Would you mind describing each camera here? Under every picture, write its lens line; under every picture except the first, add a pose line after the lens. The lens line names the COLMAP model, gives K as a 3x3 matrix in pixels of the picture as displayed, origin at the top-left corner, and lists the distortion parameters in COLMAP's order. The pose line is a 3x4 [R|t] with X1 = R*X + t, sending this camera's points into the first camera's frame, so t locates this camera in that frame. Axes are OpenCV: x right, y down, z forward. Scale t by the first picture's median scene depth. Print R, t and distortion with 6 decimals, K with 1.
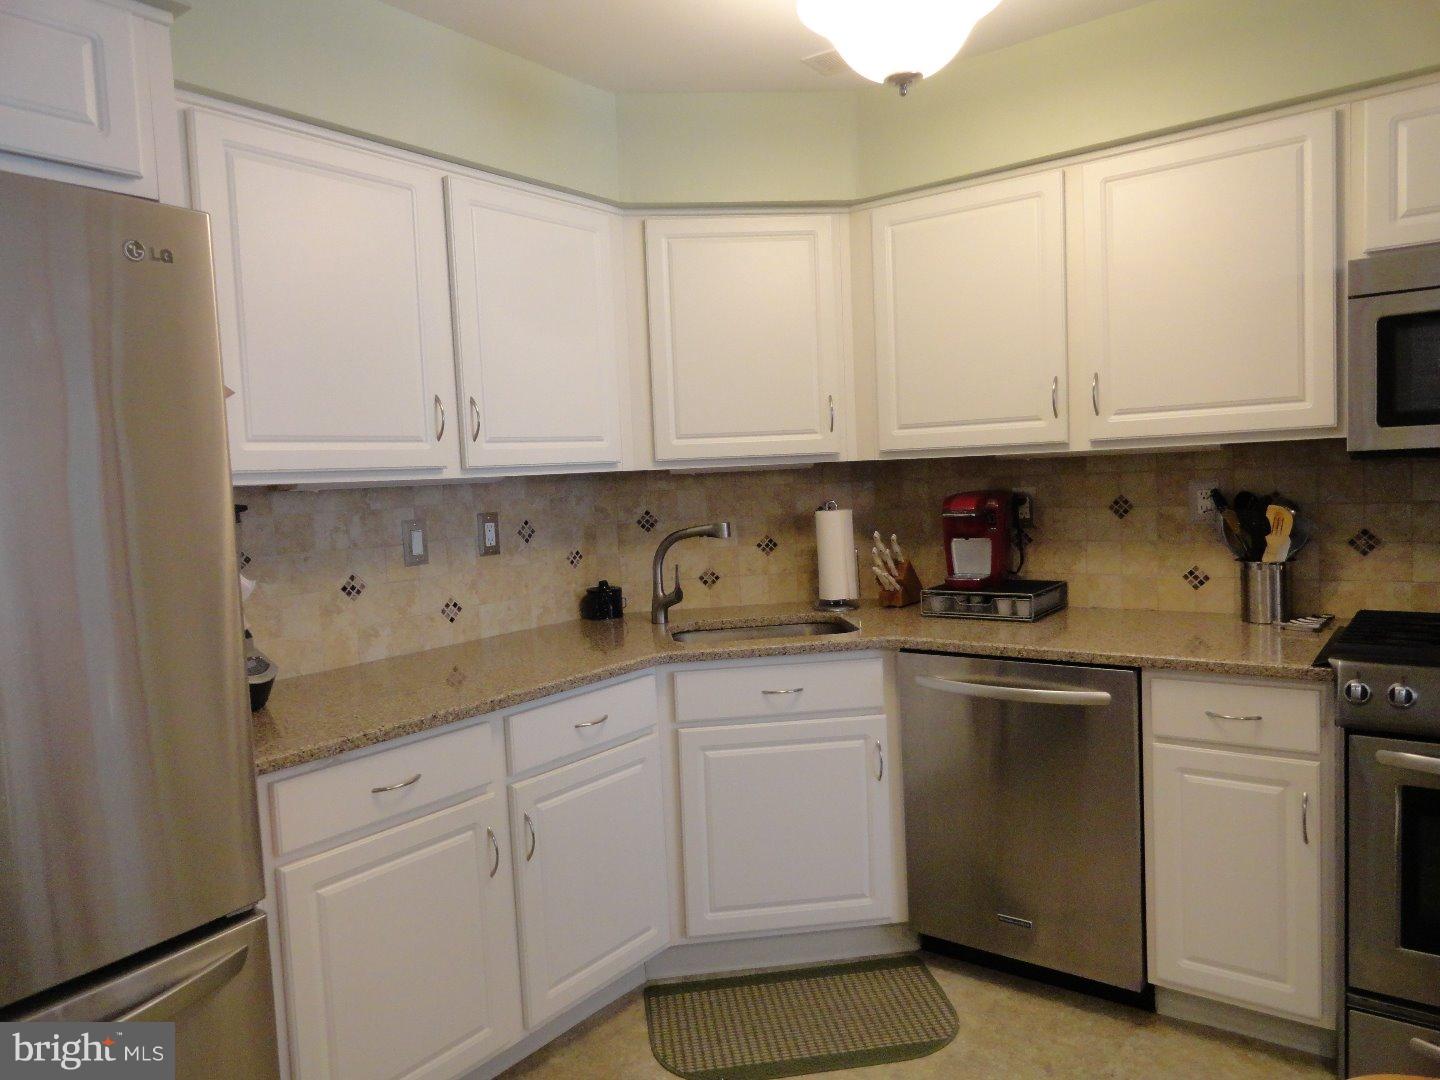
lens RADIAL K [[989.7, 0, 724.5], [0, 989.7, 541.9], [0, 0, 1]] dist [-0.002430, 0.005238]
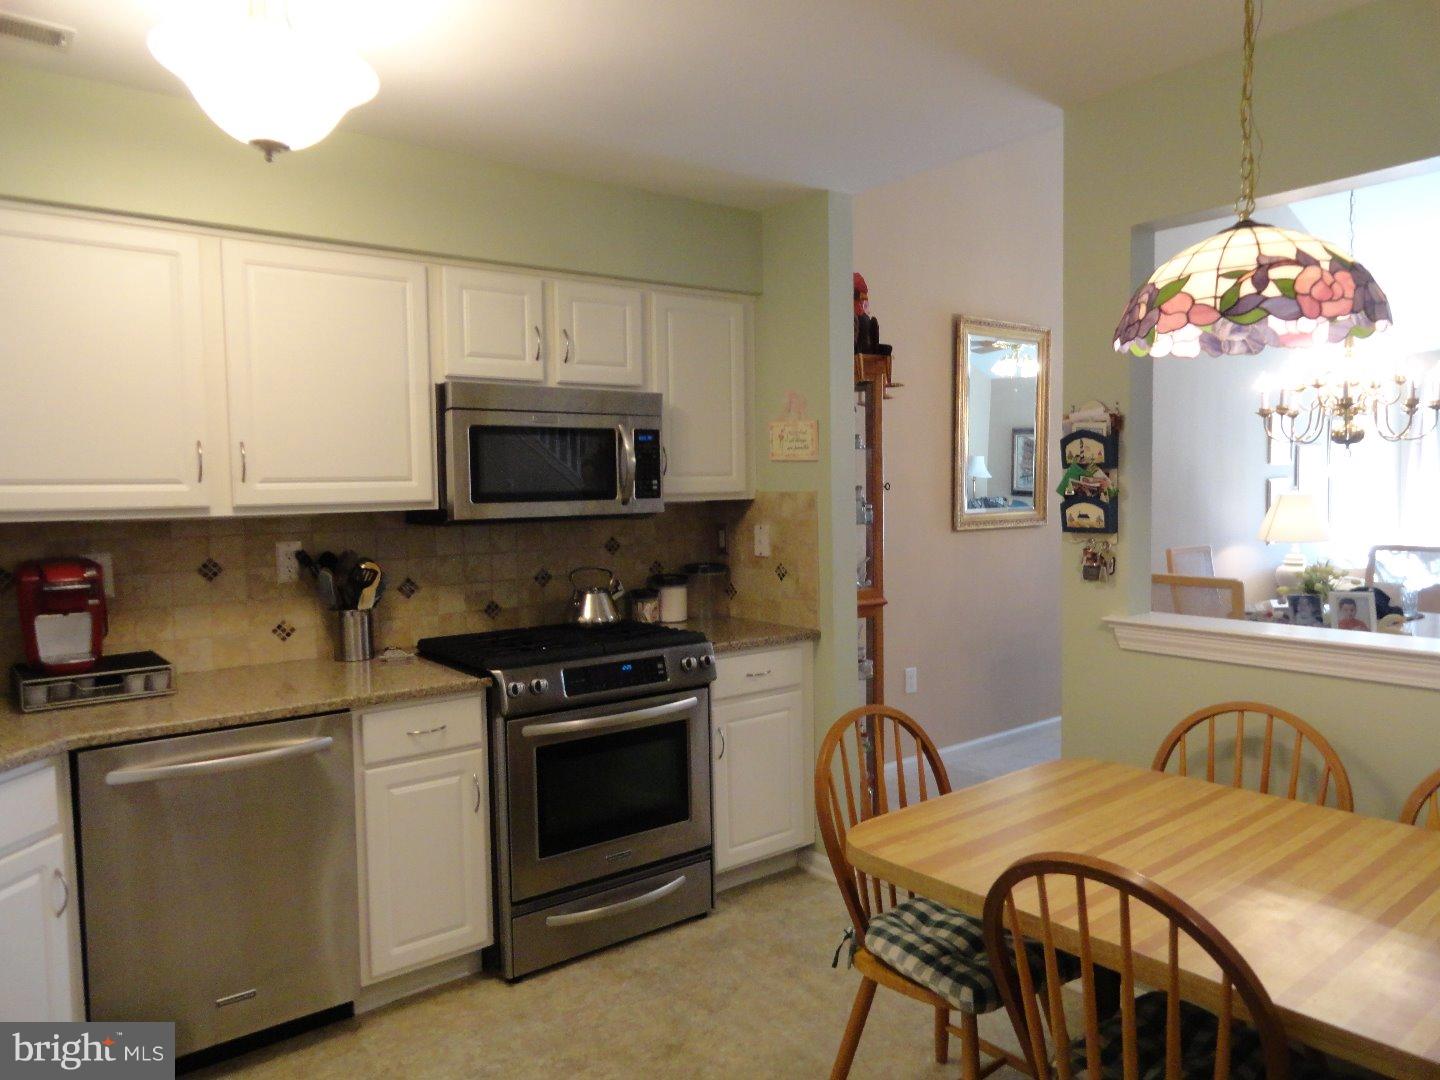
lens RADIAL K [[989.7, 0, 724.2], [0, 989.7, 538.0], [0, 0, 1]] dist [-0.002430, 0.005238]
pose [[0.260656, -0.010454, 0.965375, -0.490905], [0.071504, 0.997404, -0.008506, -0.023953], [-0.962780, 0.071246, 0.260727, 0.241761]]
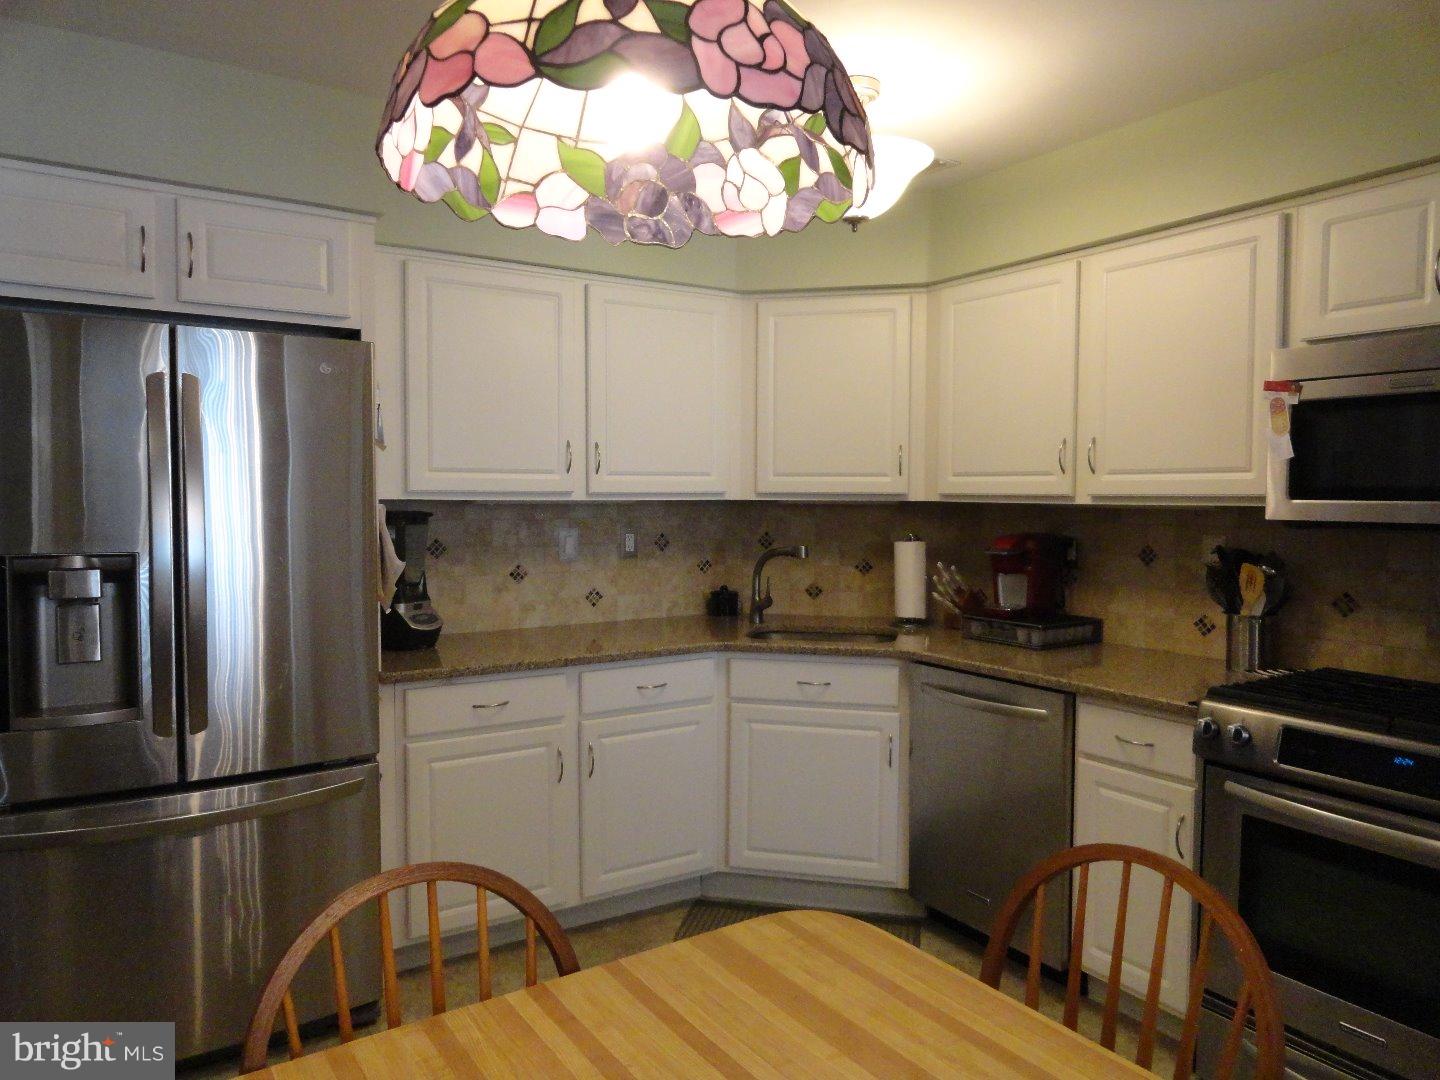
lens RADIAL K [[989.7, 0, 723.5], [0, 989.7, 543.6], [0, 0, 1]] dist [-0.002430, 0.005238]
pose [[0.937241, 0.066983, -0.342188, 0.367482], [-0.070657, 0.997499, 0.001734, -0.019160], [0.341449, 0.022553, 0.939630, -0.216003]]
